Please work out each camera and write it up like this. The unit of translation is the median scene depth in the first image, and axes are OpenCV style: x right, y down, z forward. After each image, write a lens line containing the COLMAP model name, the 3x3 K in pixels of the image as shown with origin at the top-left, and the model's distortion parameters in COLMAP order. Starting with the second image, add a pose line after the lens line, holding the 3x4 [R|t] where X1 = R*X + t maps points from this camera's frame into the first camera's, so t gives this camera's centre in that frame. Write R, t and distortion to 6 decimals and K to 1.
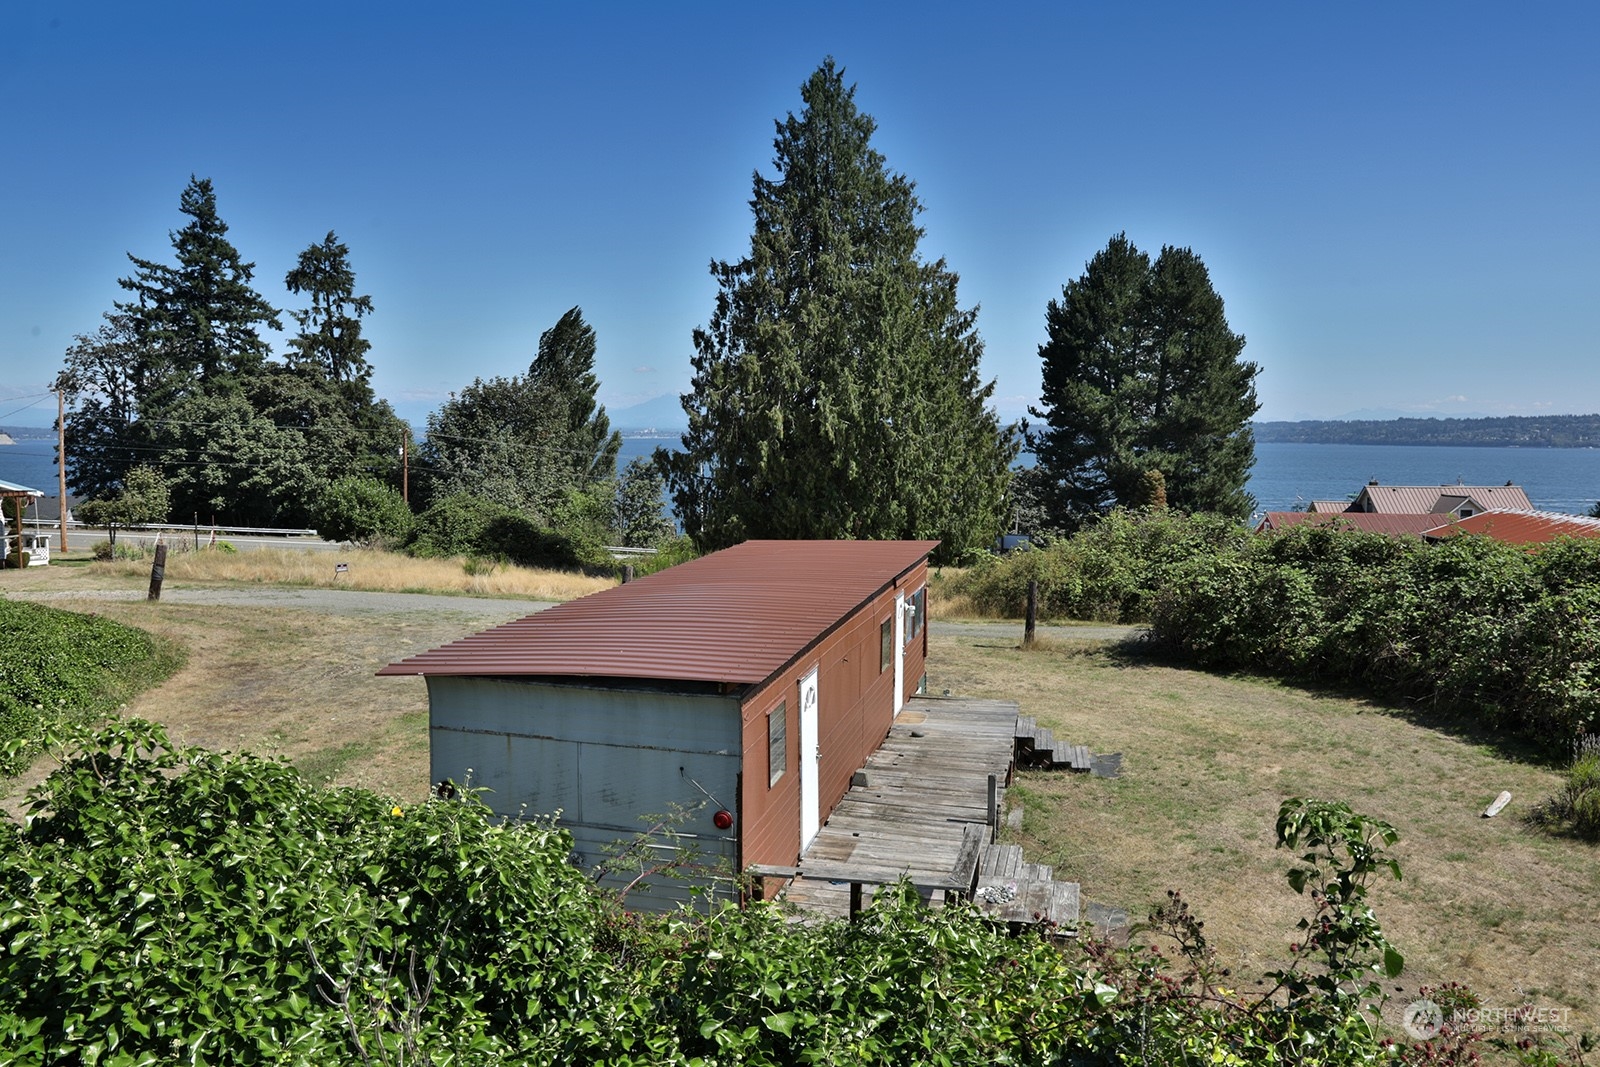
lens RADIAL K [[1160.8, 0, 803.2], [0, 1160.8, 523.6], [0, 0, 1]] dist [-0.128714, 0.089703]
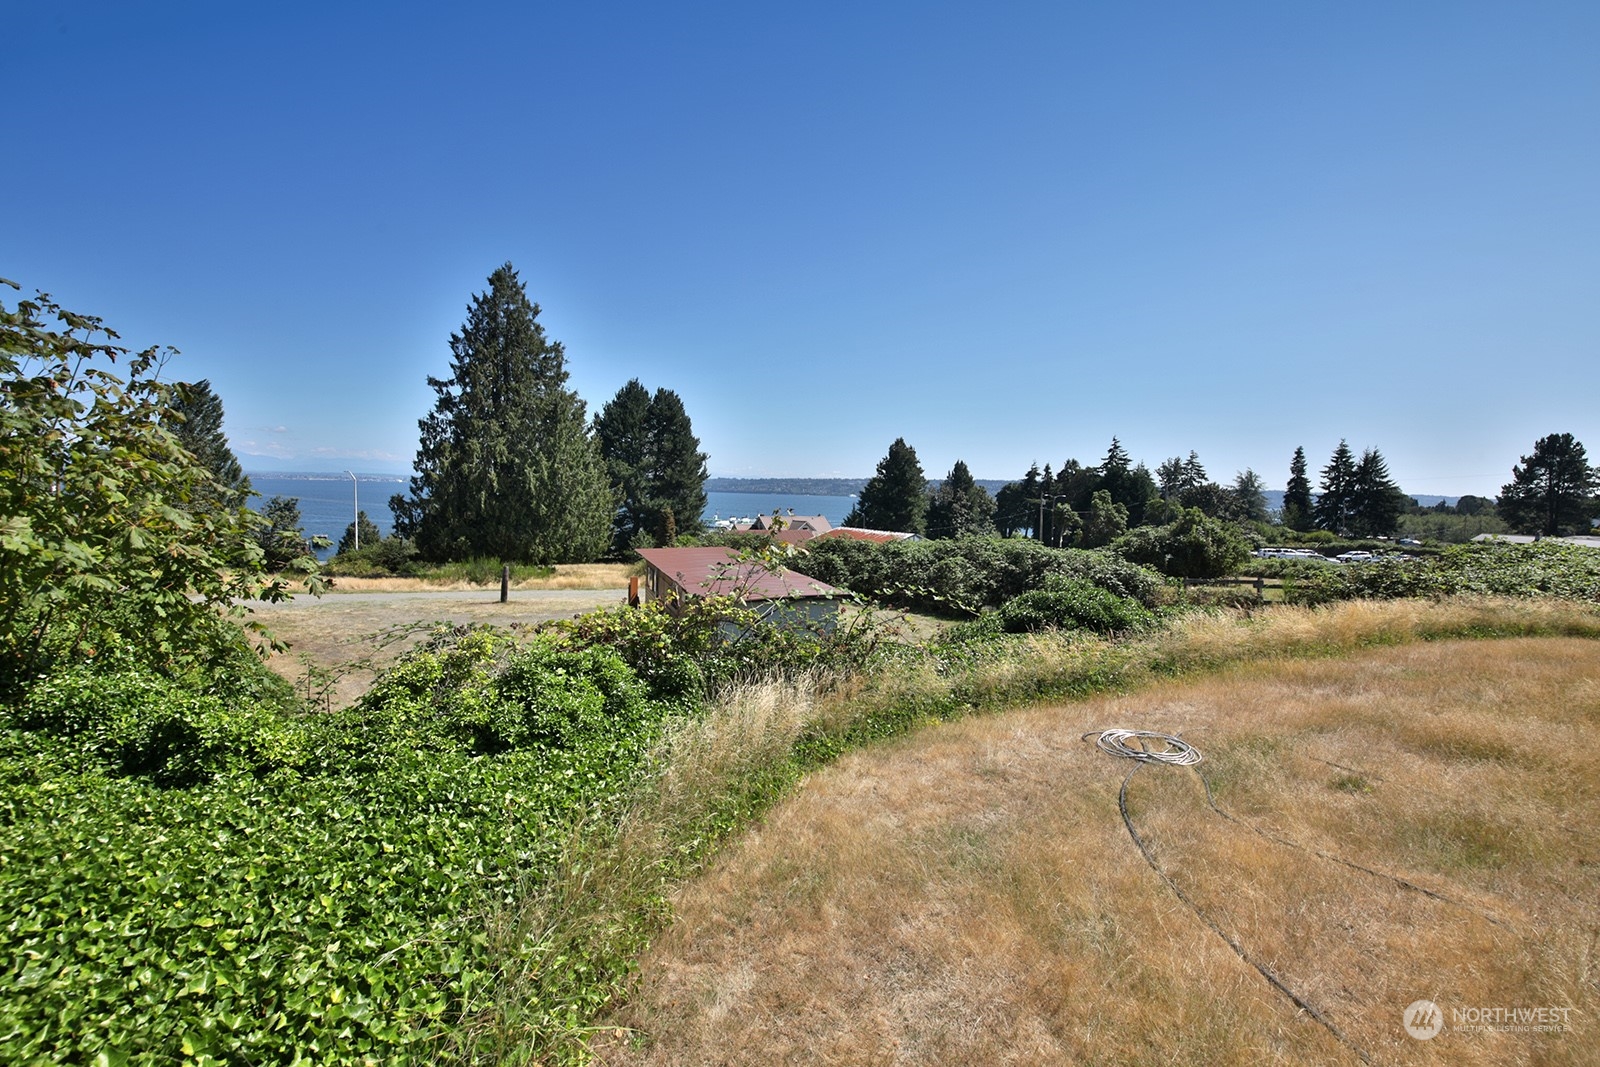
lens RADIAL K [[676.3, 0, 810.8], [0, 676.3, 531.2], [0, 0, 1]] dist [-0.001016, -0.013787]
pose [[0.813397, -0.013295, 0.581558, -0.123502], [0.017608, 0.999843, -0.001771, -0.002531], [-0.581443, 0.011681, 0.813503, -0.039001]]
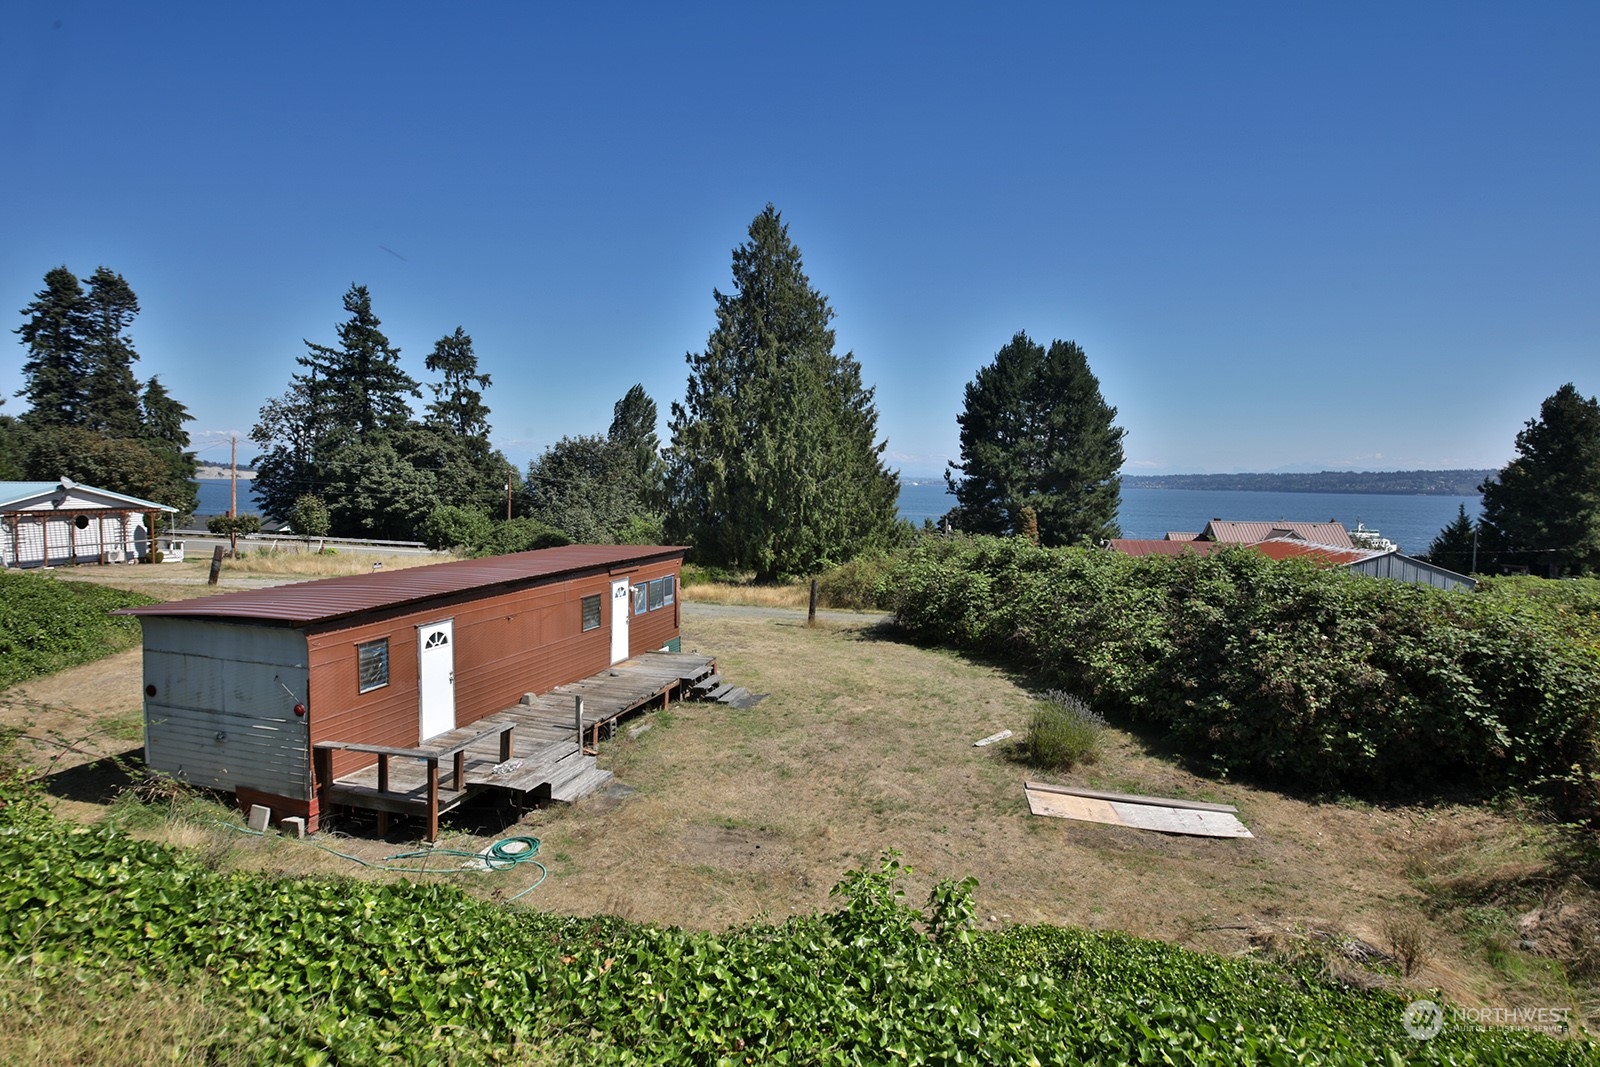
lens RADIAL K [[850.6, 0, 800.0], [0, 850.6, 533.5], [0, 0, 1]] dist [0.039164, -0.043138]
pose [[0.998233, 0.014674, -0.057573, 0.076646], [-0.015554, 0.999769, -0.014867, 0.002789], [0.057341, 0.015736, 0.998231, -0.014310]]
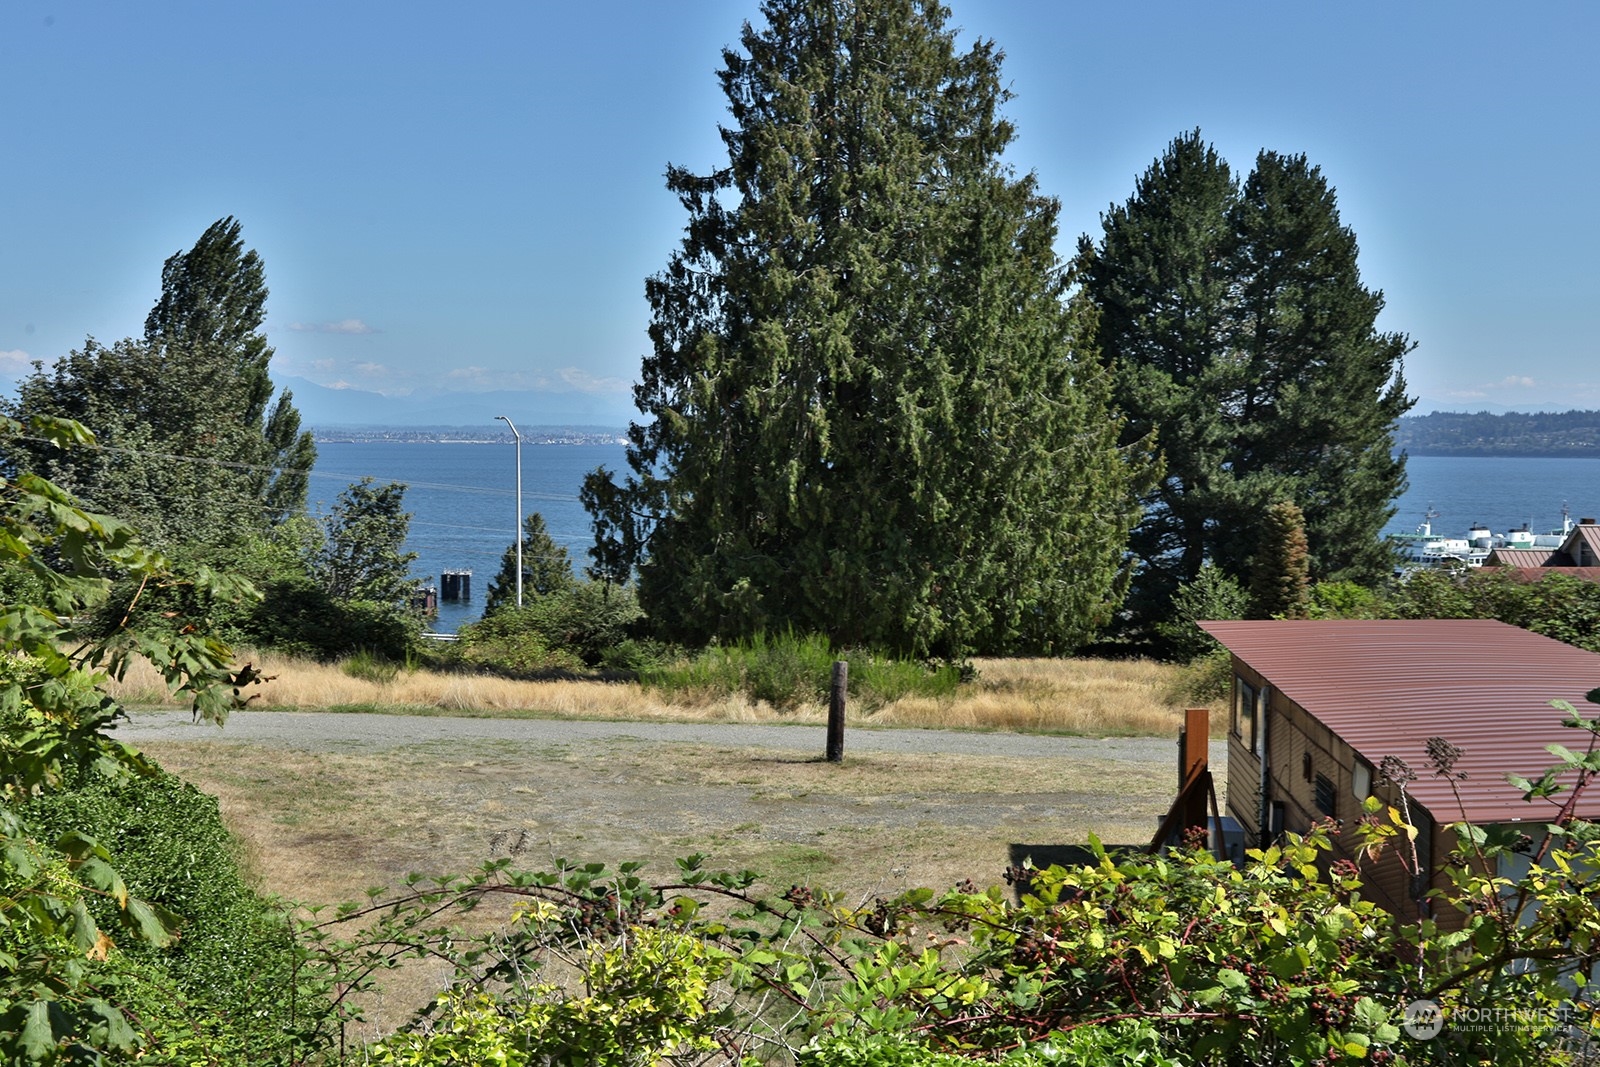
lens RADIAL K [[1911.1, 0, 800.0], [0, 1911.1, 533.5], [0, 0, 1]] dist [0.059228, 0.019554]
pose [[0.986051, -0.001795, 0.166431, -0.115838], [0.006187, 0.999646, -0.025874, -0.002415], [-0.166326, 0.026542, 0.985714, -0.014849]]
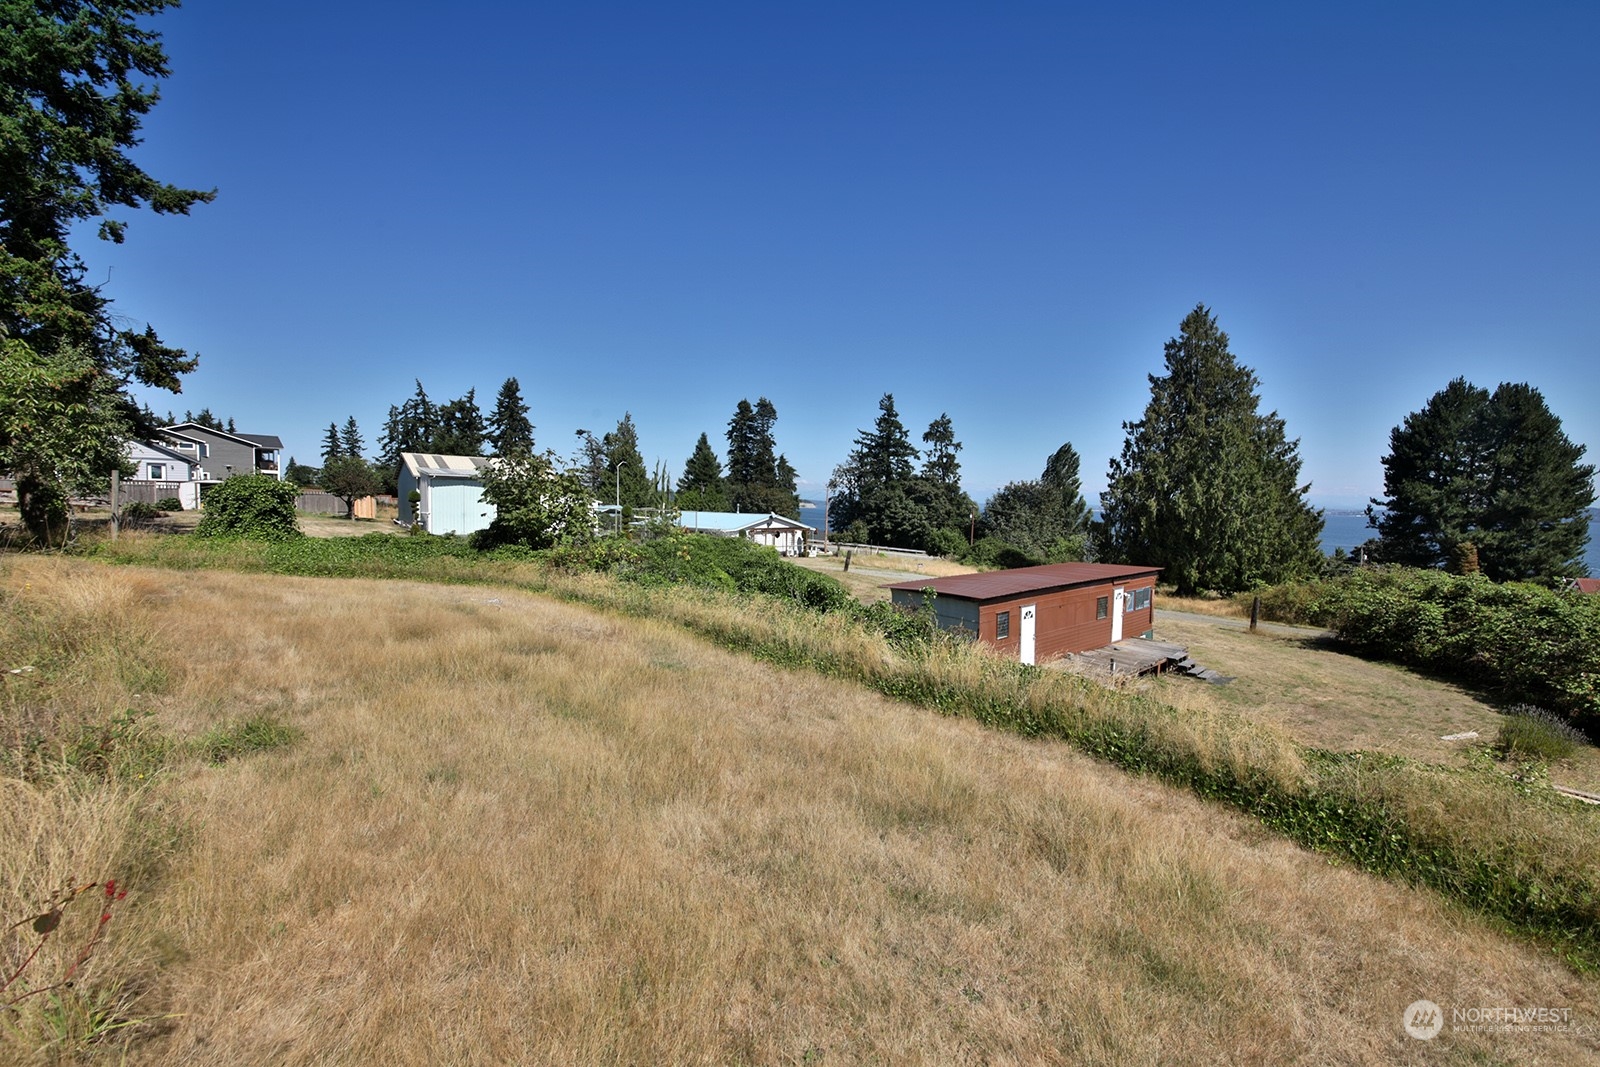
lens RADIAL K [[587.9, 0, 792.7], [0, 587.9, 539.4], [0, 0, 1]] dist [-0.012407, -0.008443]
pose [[0.793223, 0.046500, -0.607154, 0.053127], [-0.060618, 0.998157, -0.002750, 0.001621], [0.605907, 0.038986, 0.794580, -0.061145]]
